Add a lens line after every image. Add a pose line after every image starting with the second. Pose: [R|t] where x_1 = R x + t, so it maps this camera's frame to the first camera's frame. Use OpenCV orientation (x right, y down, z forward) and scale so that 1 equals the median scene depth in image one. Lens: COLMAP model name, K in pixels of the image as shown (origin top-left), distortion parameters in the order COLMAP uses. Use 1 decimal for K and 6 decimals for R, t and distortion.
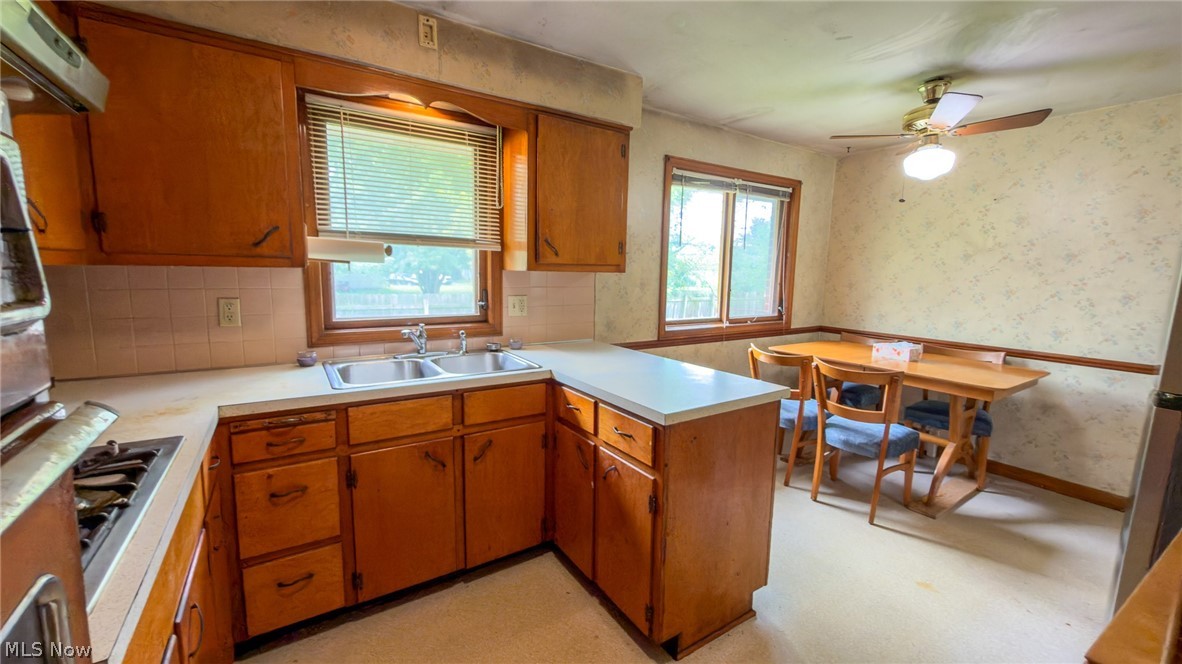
lens RADIAL K [[471.6, 0, 591.3], [0, 471.6, 333.6], [0, 0, 1]] dist [-0.000385, -0.000466]
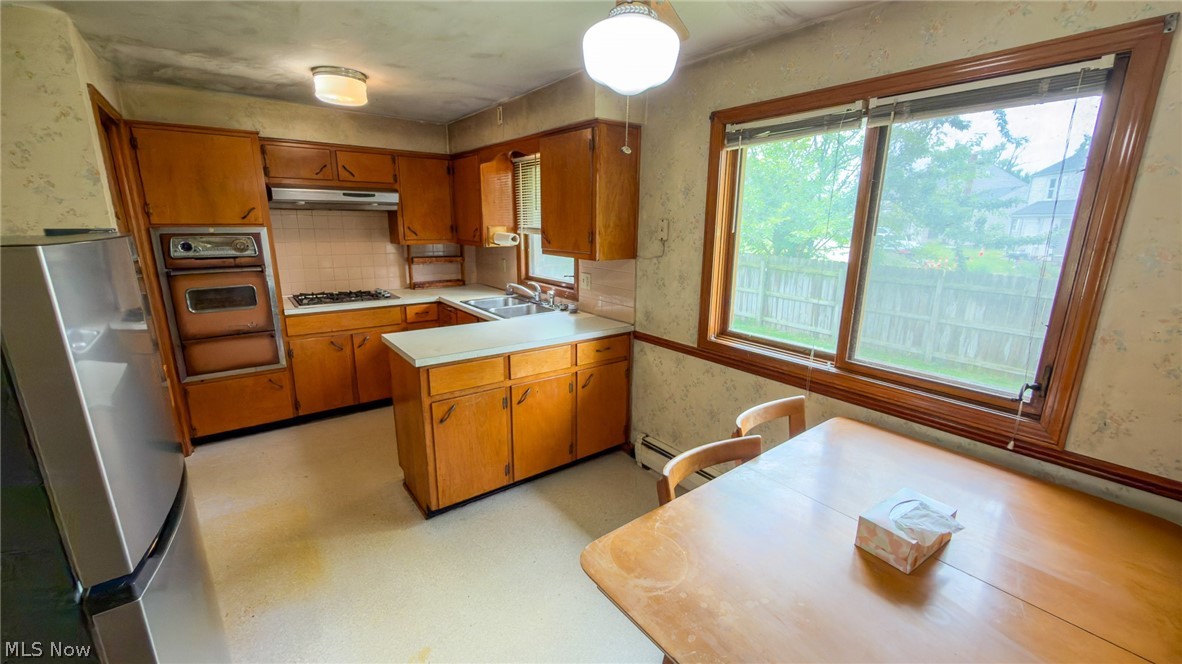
lens RADIAL K [[471.6, 0, 591.6], [0, 471.6, 334.4], [0, 0, 1]] dist [-0.000385, -0.000466]
pose [[0.076865, 0.217816, -0.972958, 1.332029], [-0.145831, 0.967807, 0.205142, -0.217772], [0.986319, 0.126119, 0.106155, 1.061350]]
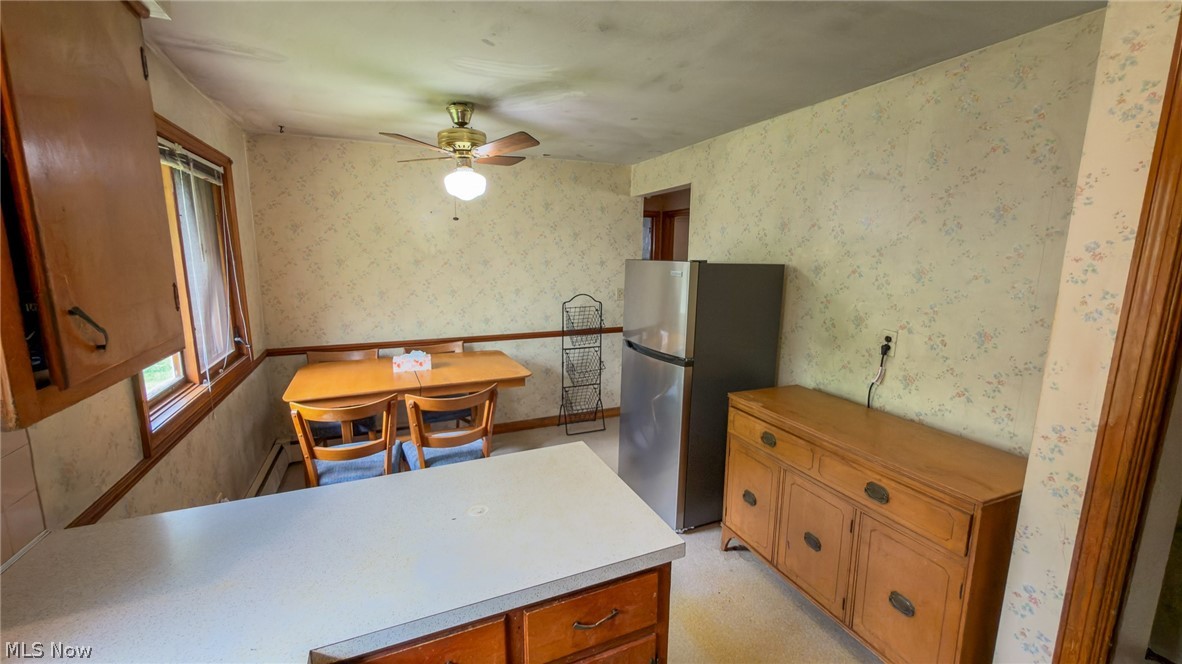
lens RADIAL K [[471.6, 0, 590.2], [0, 471.6, 331.2], [0, 0, 1]] dist [-0.000385, -0.000466]
pose [[0.164168, -0.180890, 0.969705, -0.345457], [0.132371, 0.978191, 0.160063, -0.193686], [-0.977511, 0.102083, 0.184532, 0.636668]]
